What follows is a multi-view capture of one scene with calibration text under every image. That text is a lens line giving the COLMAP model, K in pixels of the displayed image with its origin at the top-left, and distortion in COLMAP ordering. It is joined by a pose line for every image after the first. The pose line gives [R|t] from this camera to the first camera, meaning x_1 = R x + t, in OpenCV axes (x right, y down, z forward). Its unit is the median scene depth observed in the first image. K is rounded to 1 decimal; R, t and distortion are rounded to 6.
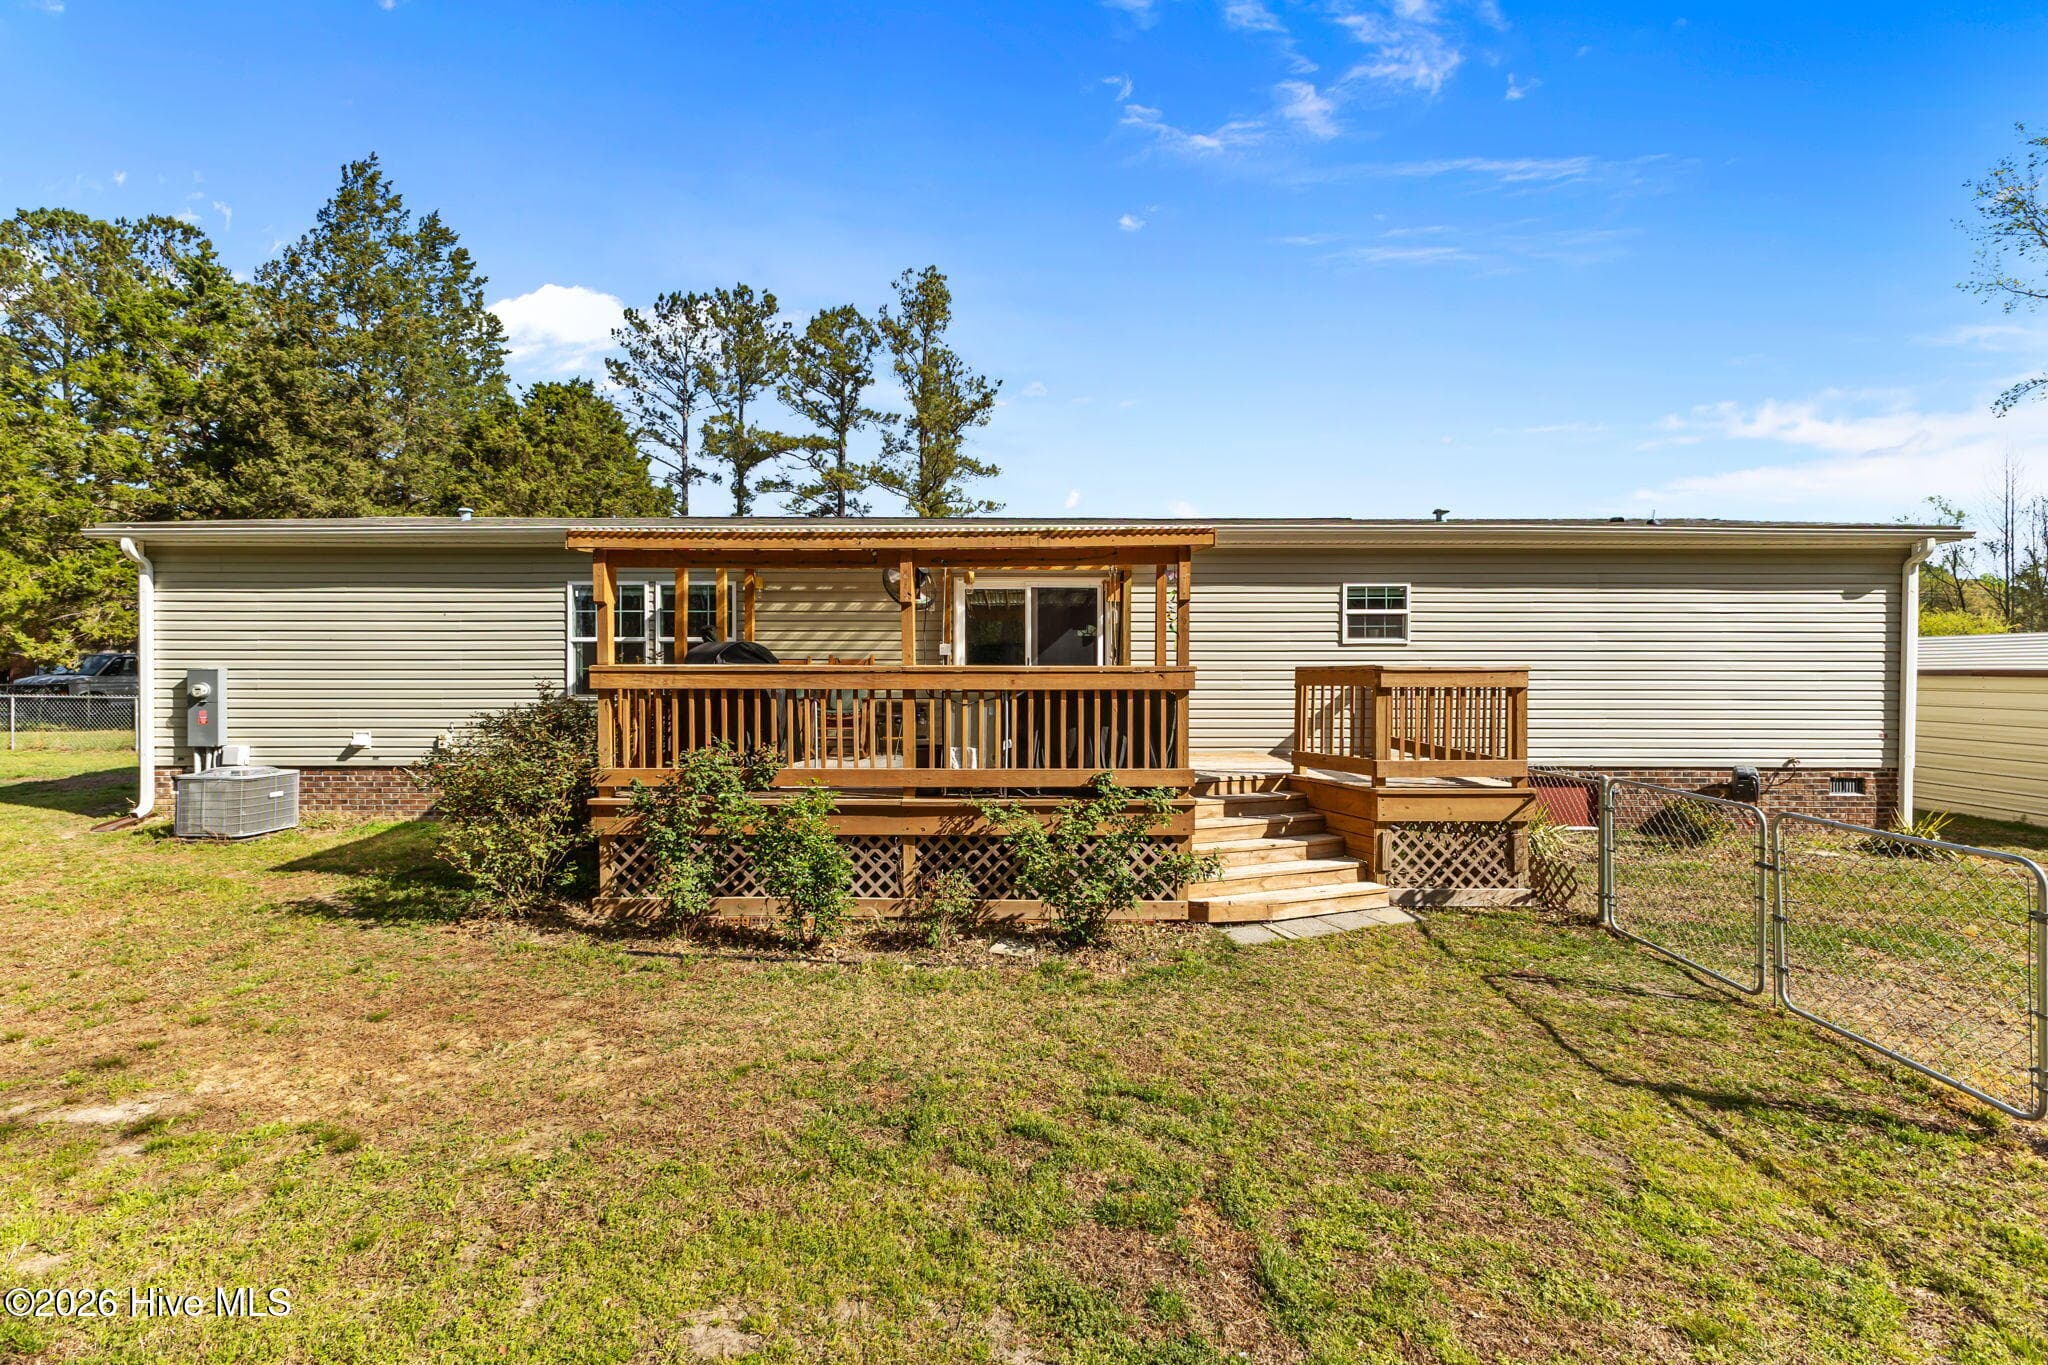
lens RADIAL K [[877.4, 0, 1024.0], [0, 877.4, 682.5], [0, 0, 1]] dist [0.002220, 0.000155]
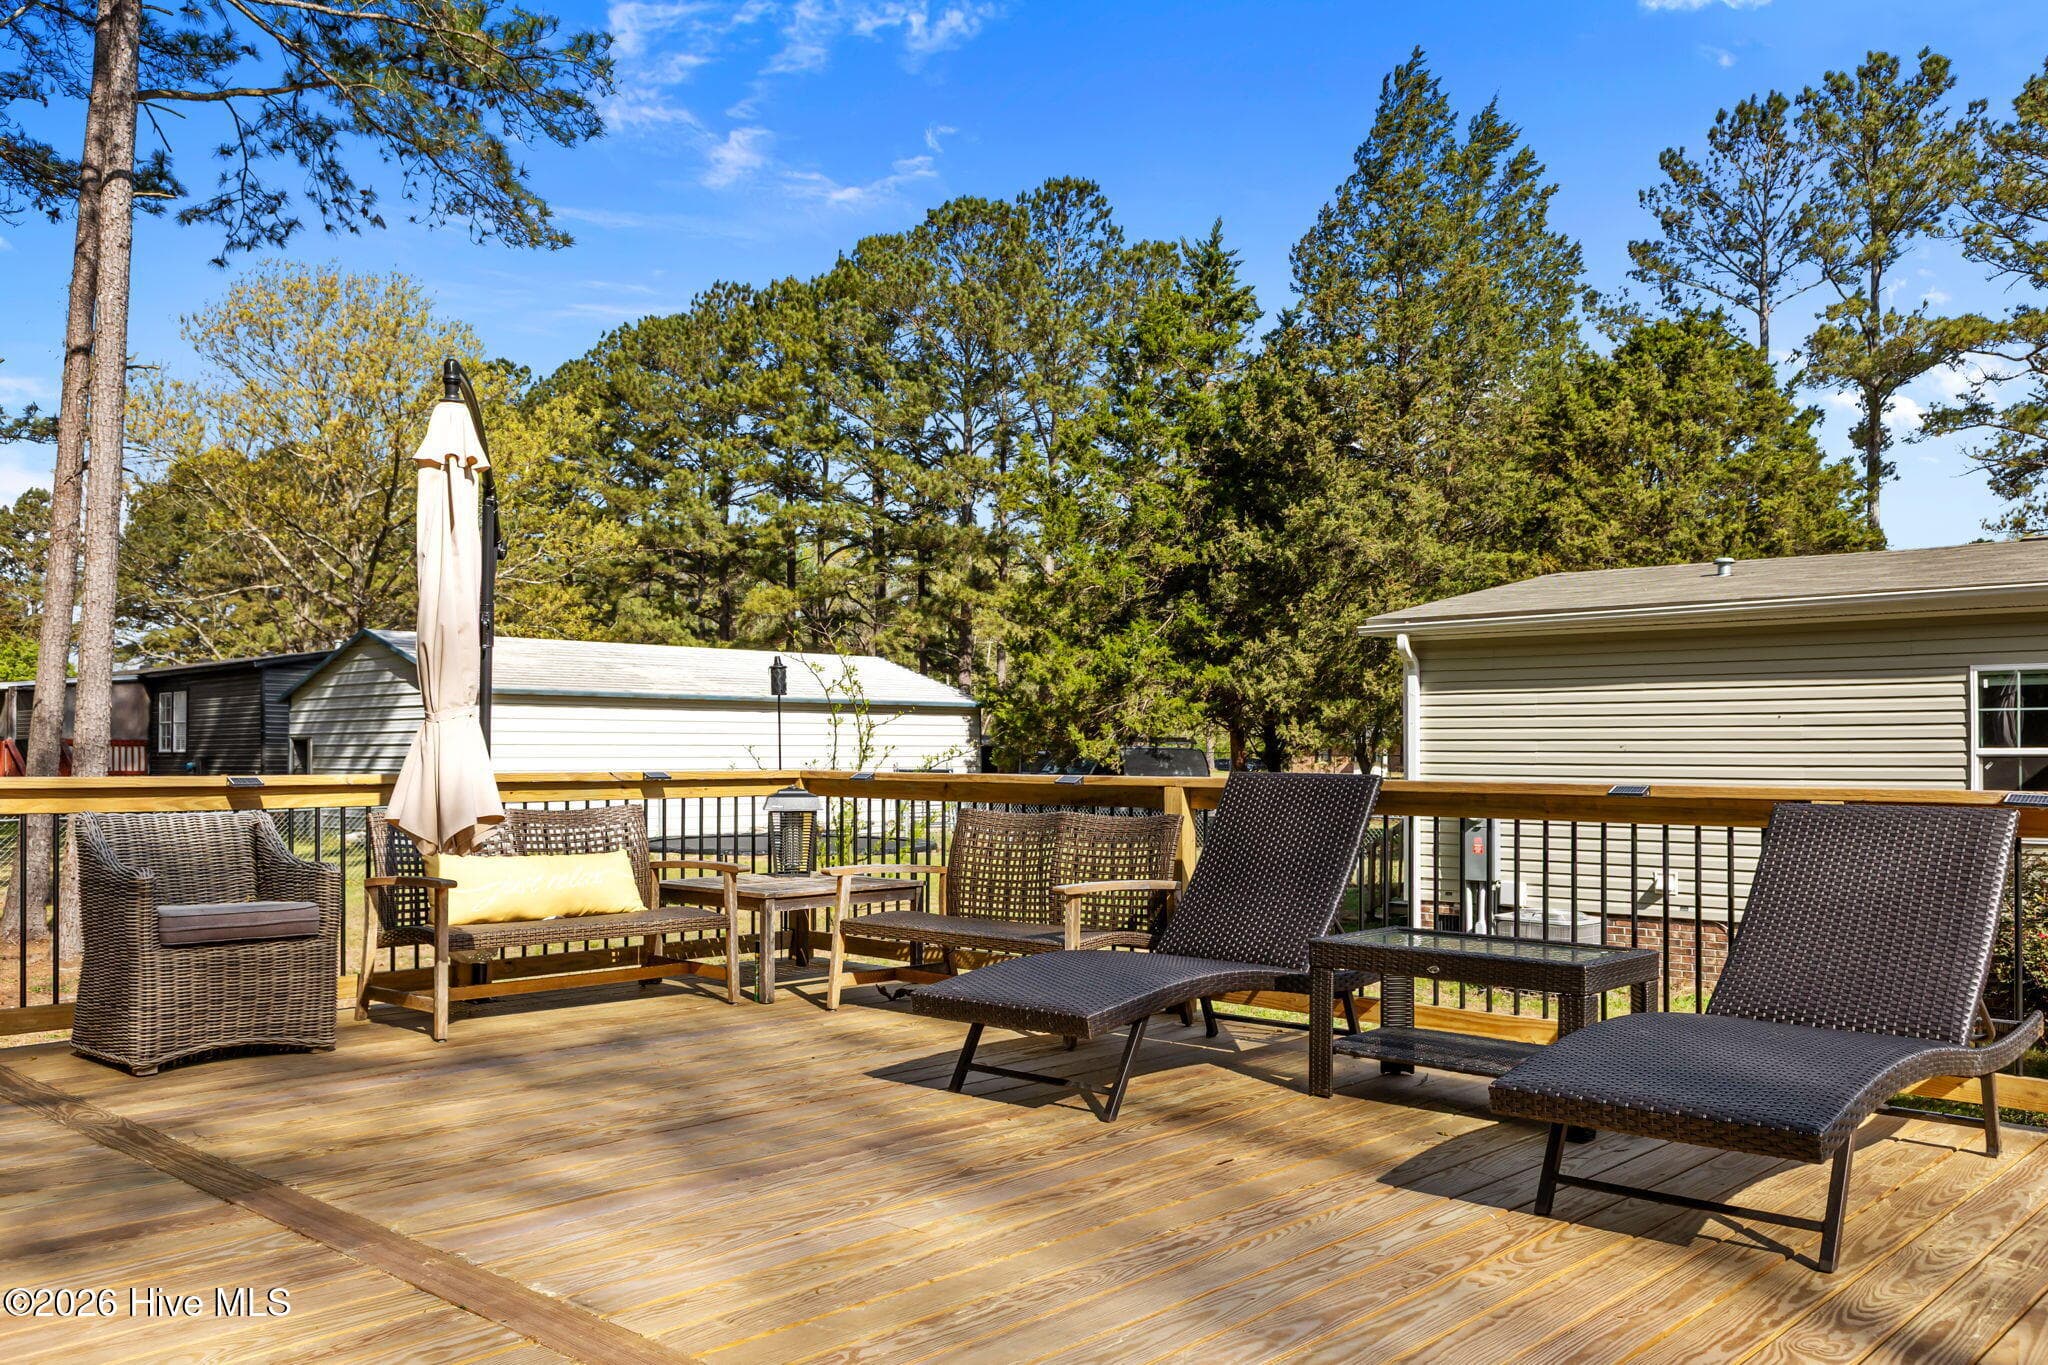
lens RADIAL K [[1645.0, 0, 1023.4], [0, 1645.0, 725.3], [0, 0, 1]] dist [0.001281, -0.001734]
pose [[0.744871, -0.010510, -0.667126, -0.090439], [-0.013573, 0.999430, -0.030900, -0.008111], [0.667070, 0.032071, 0.744304, -0.181082]]
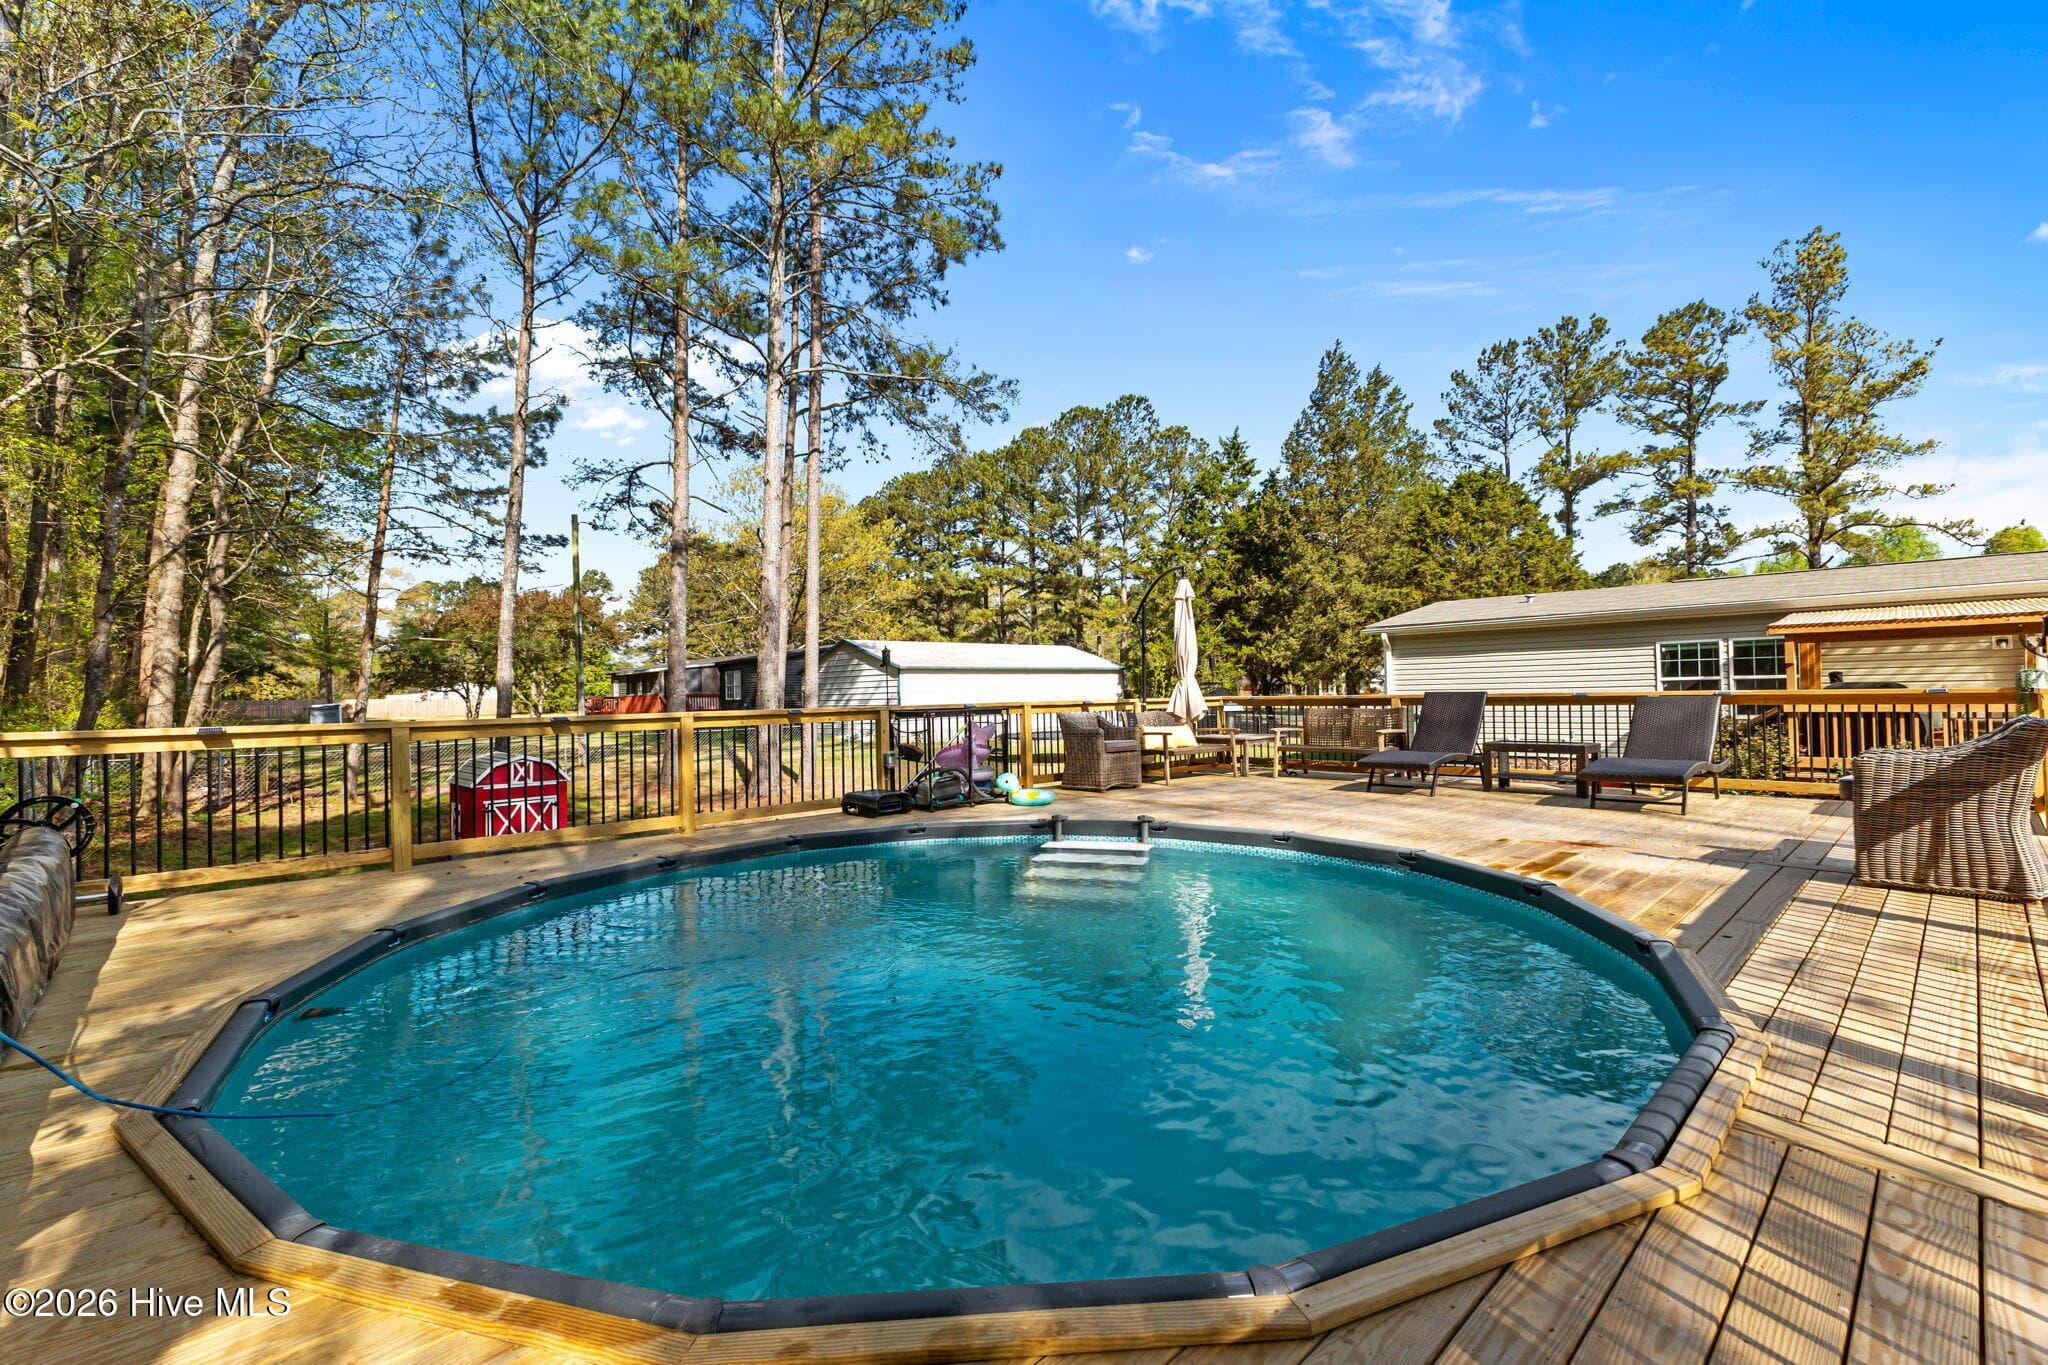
lens RADIAL K [[877.4, 0, 1024.0], [0, 877.4, 682.5], [0, 0, 1]] dist [0.002220, 0.000155]
pose [[0.697624, -0.023711, -0.716072, -0.077967], [0.007802, 0.999644, -0.025500, -0.005038], [0.716421, 0.012203, 0.697561, -0.365299]]
